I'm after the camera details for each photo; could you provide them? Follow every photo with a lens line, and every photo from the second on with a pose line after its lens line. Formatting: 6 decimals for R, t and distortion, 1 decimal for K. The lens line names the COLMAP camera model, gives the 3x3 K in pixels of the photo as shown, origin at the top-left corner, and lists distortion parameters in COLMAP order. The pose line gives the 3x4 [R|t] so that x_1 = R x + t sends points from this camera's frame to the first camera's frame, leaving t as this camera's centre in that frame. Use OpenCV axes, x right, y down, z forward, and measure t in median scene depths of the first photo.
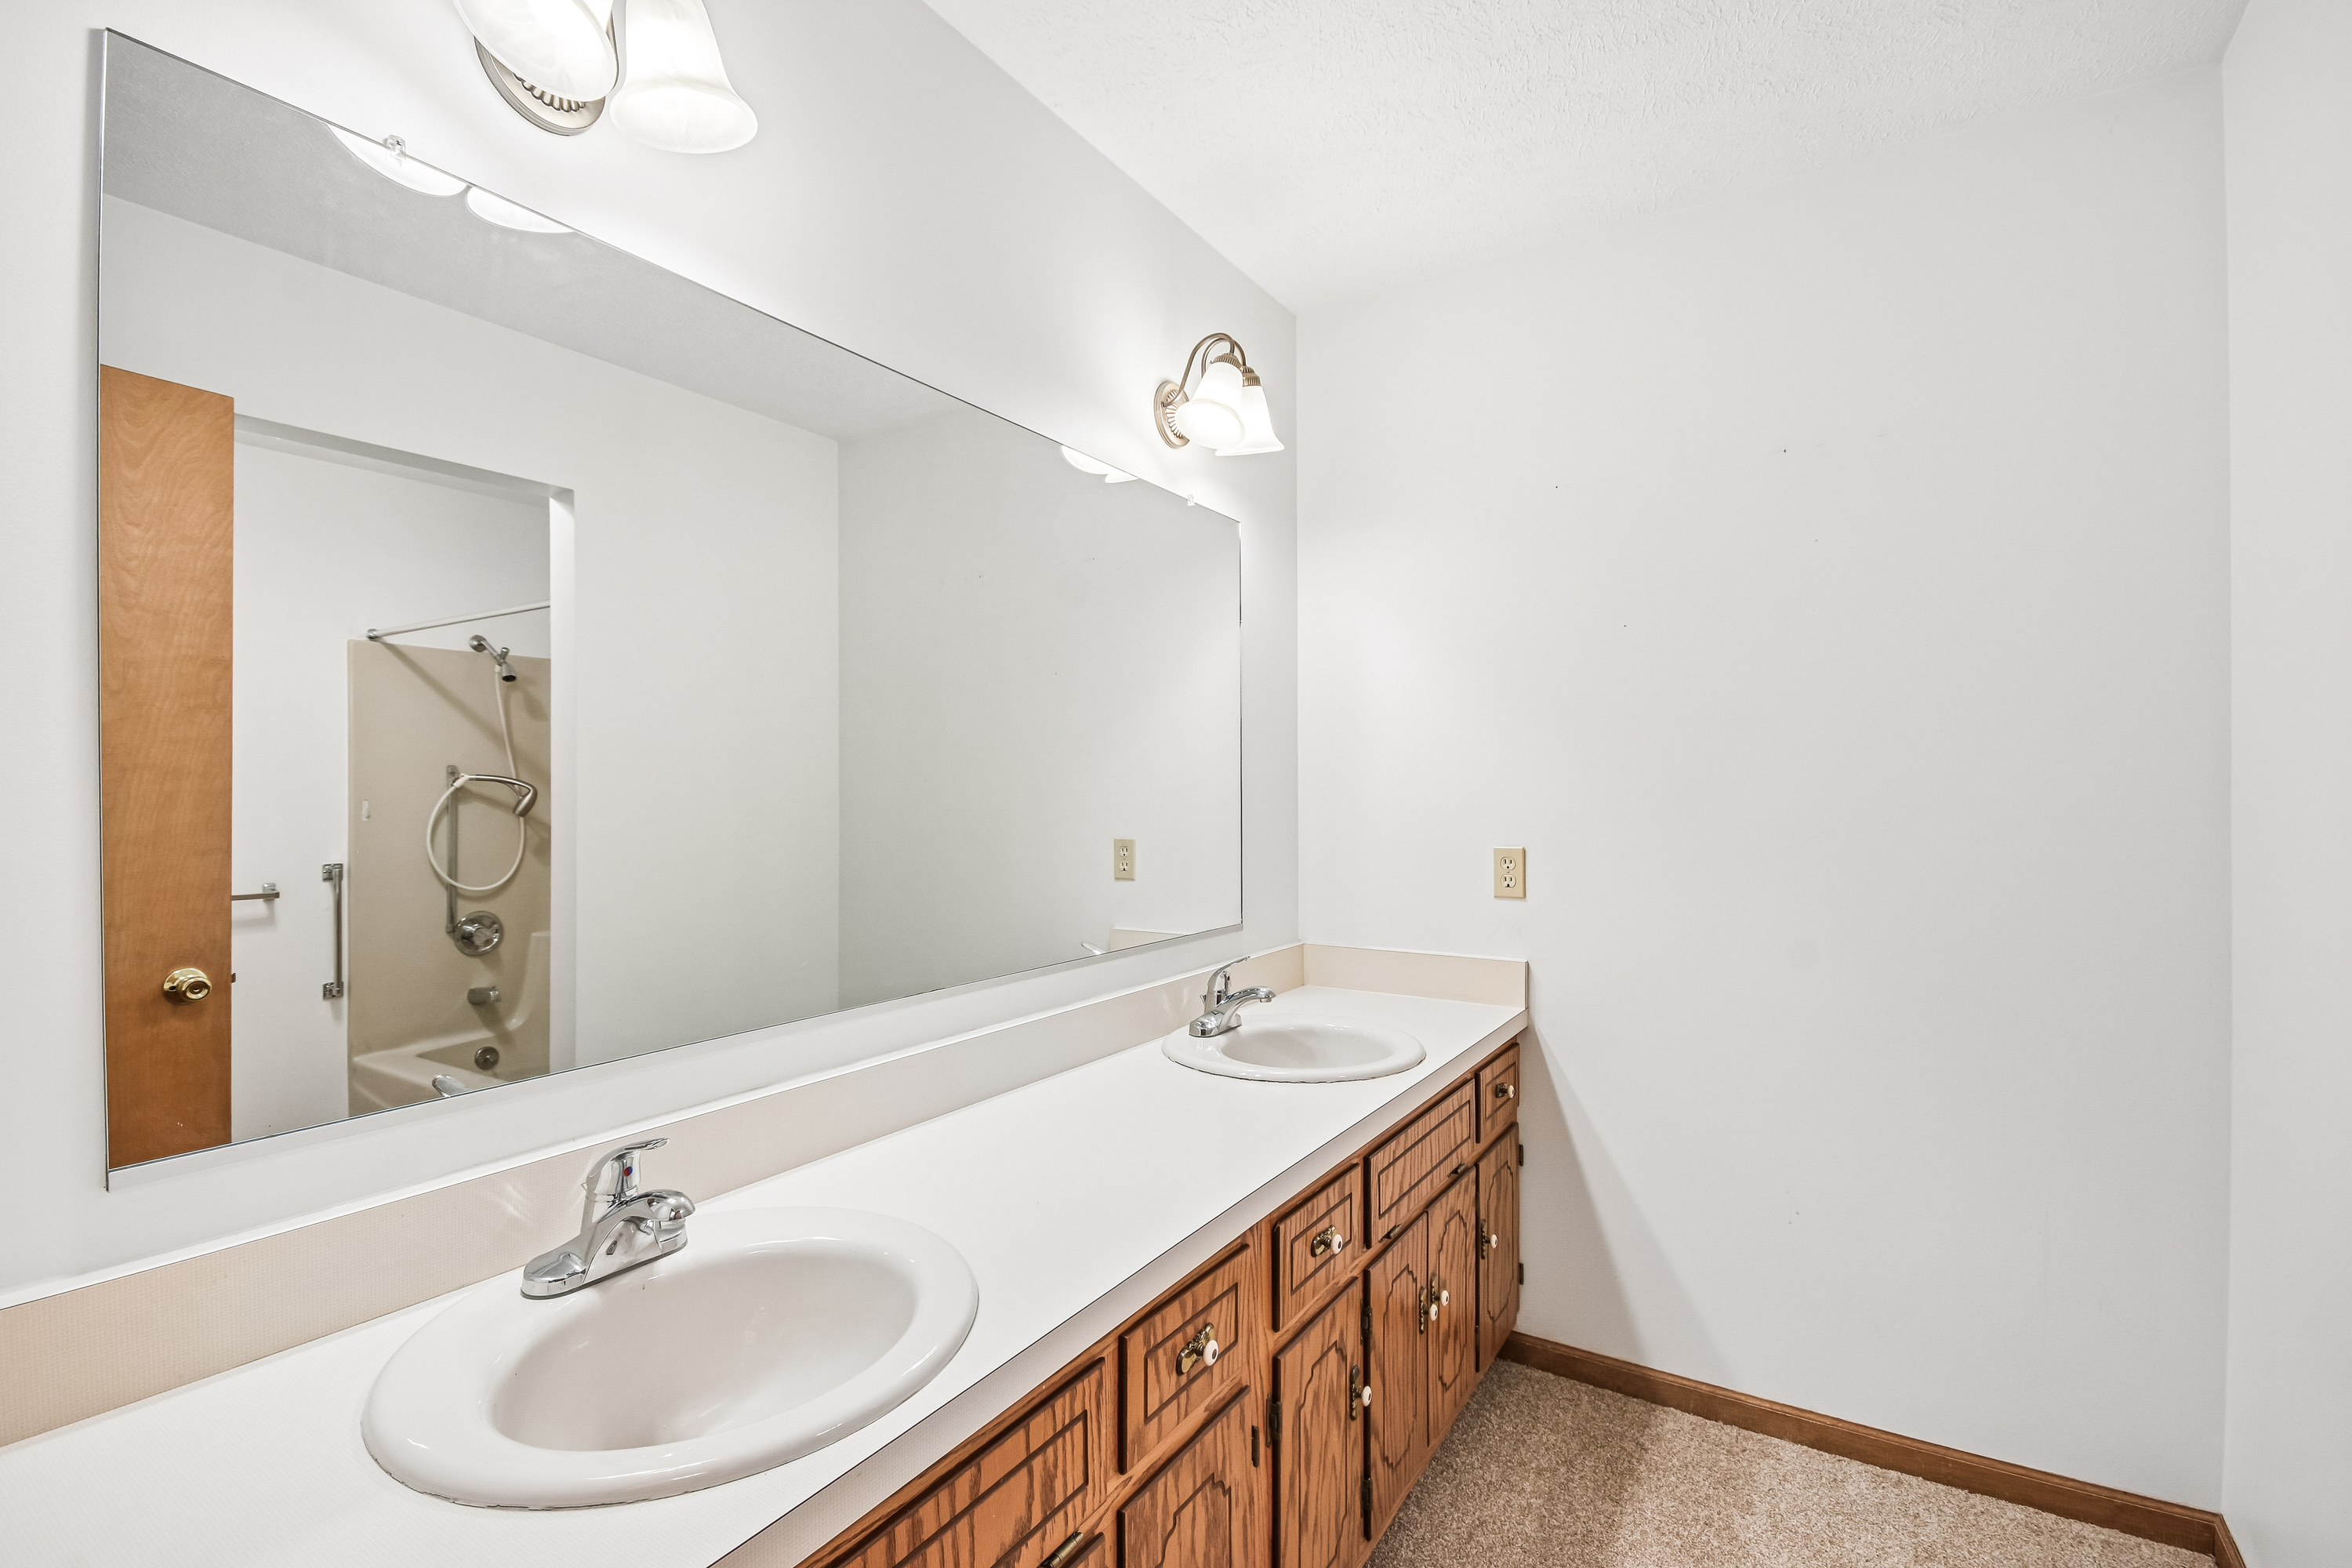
lens RADIAL K [[1054.4, 0, 1183.2], [0, 1054.4, 794.7], [0, 0, 1]] dist [-0.001530, 0.001494]
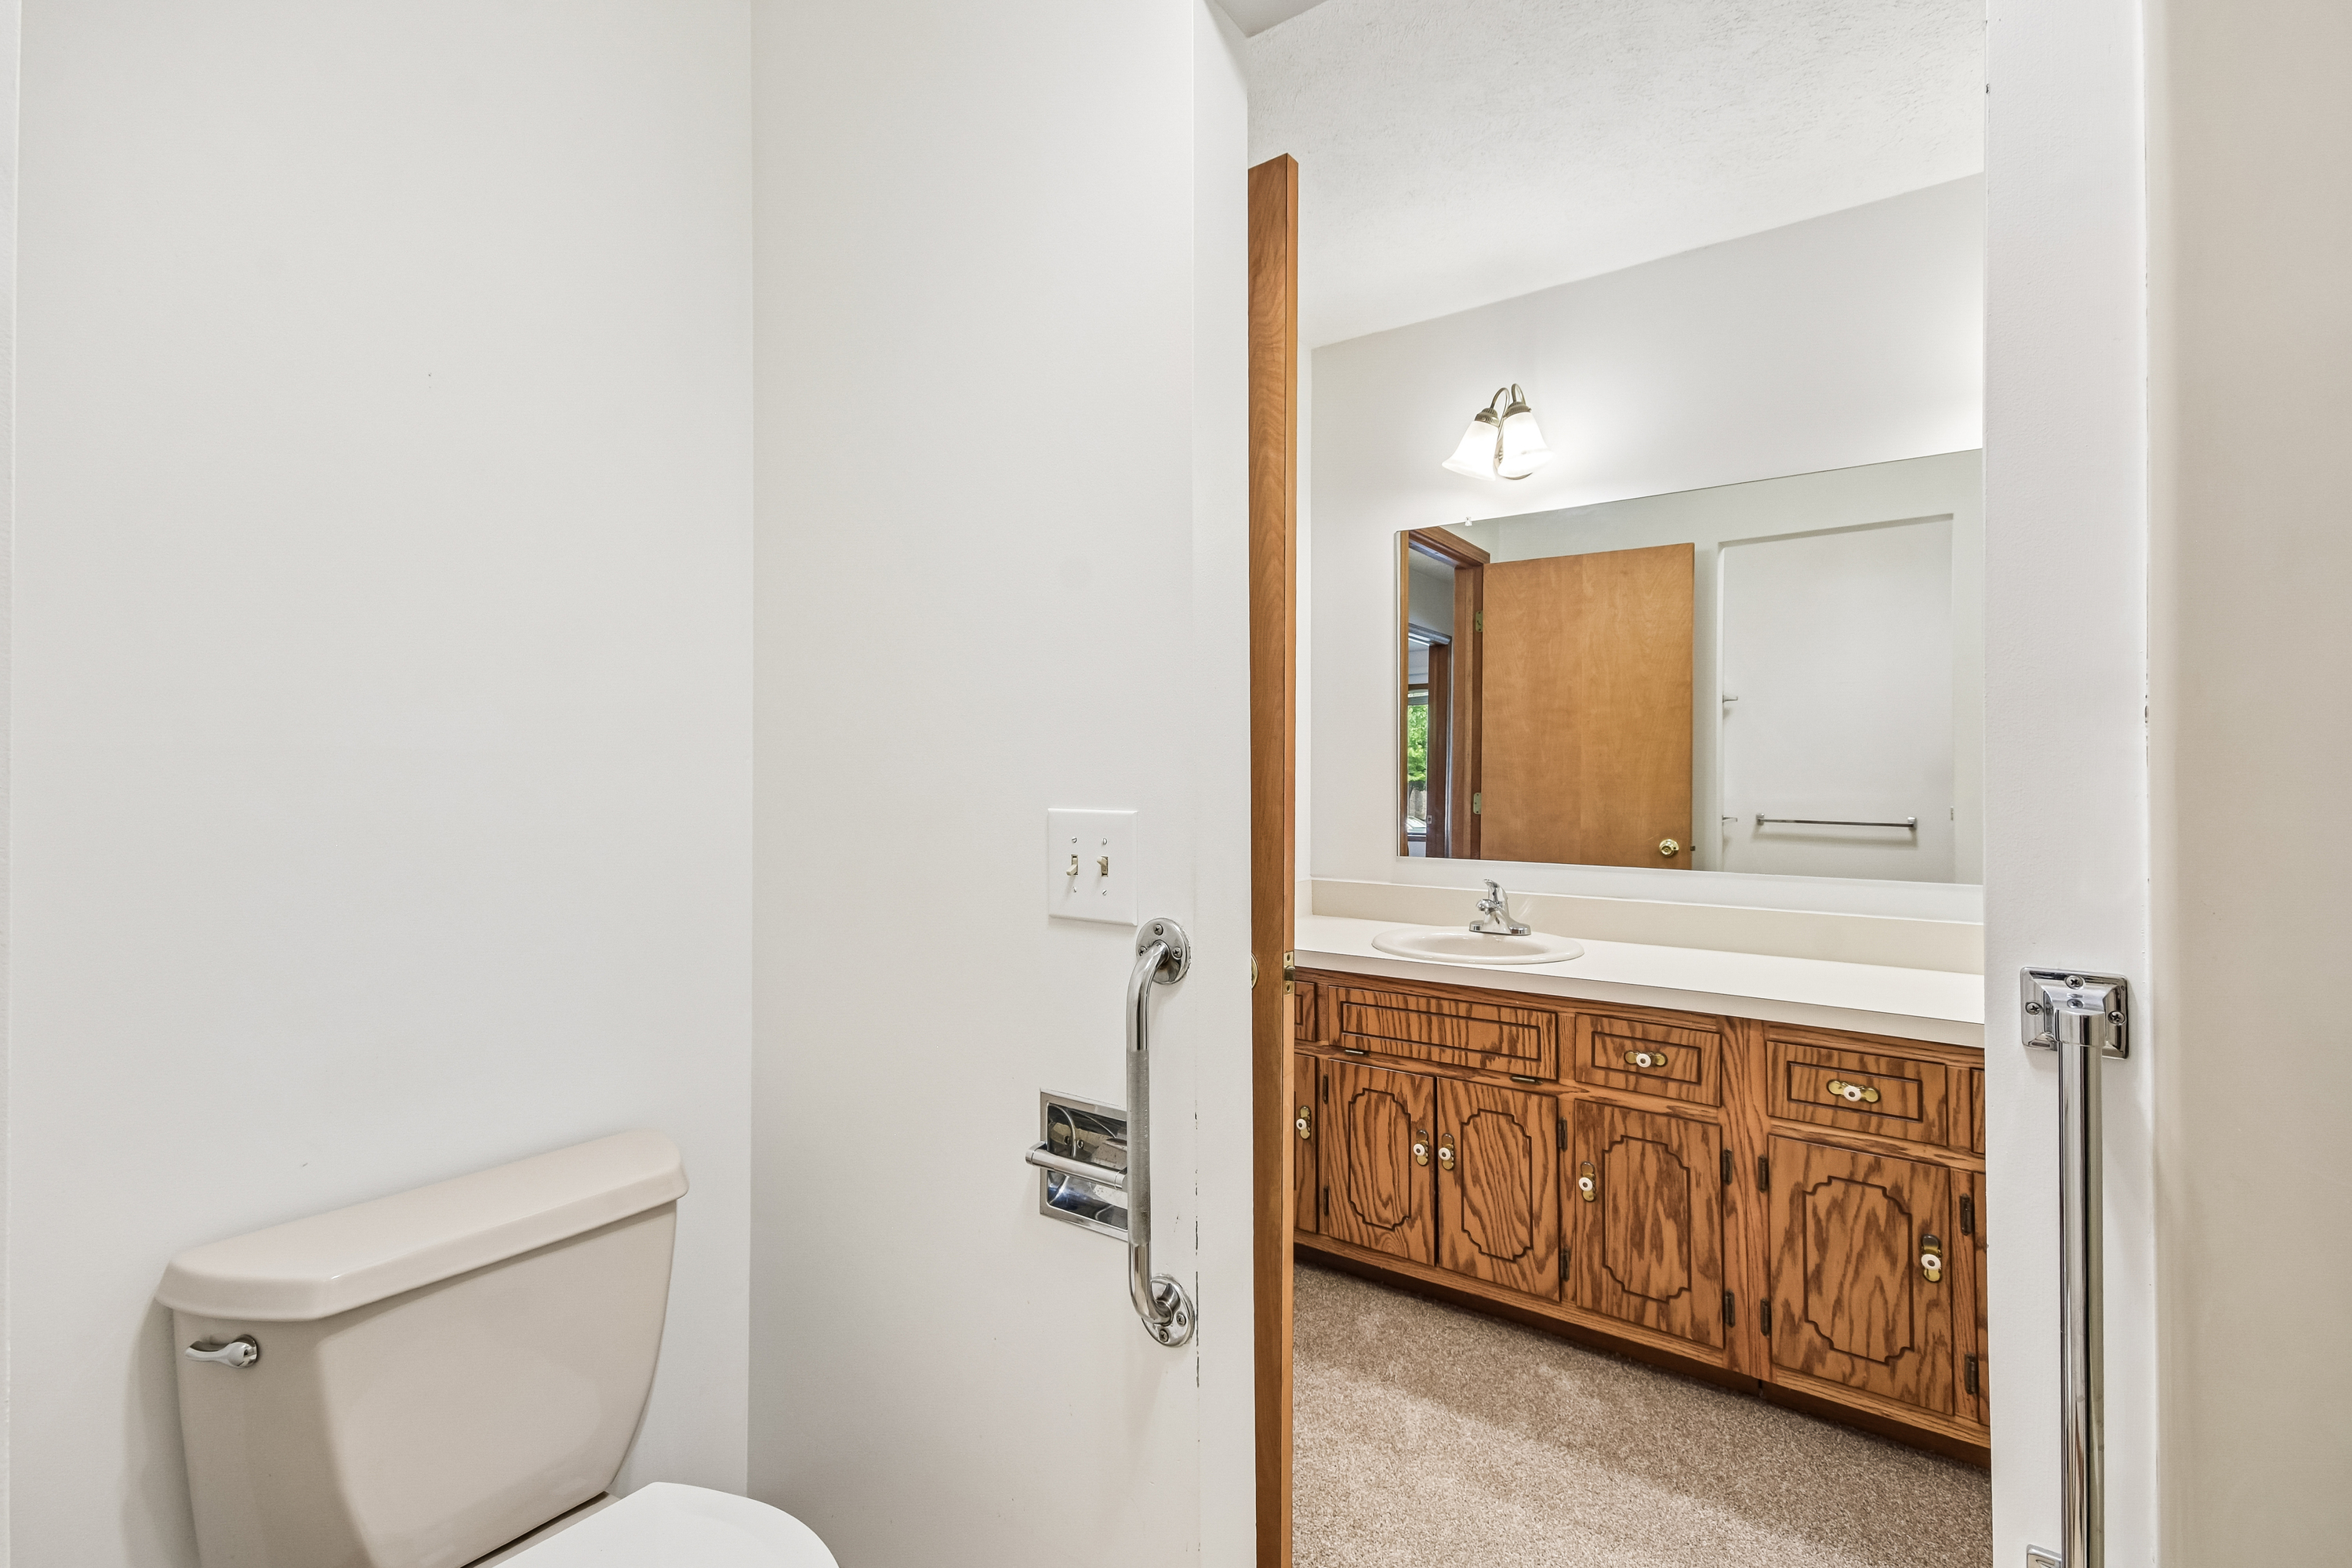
lens RADIAL K [[1054.4, 0, 1179.8], [0, 1054.4, 772.6], [0, 0, 1]] dist [-0.001530, 0.001494]
pose [[-0.083079, 0.002183, -0.996541, 1.894833], [0.006001, 0.999981, 0.001690, 0.047221], [0.996525, -0.005839, -0.083091, 0.397116]]
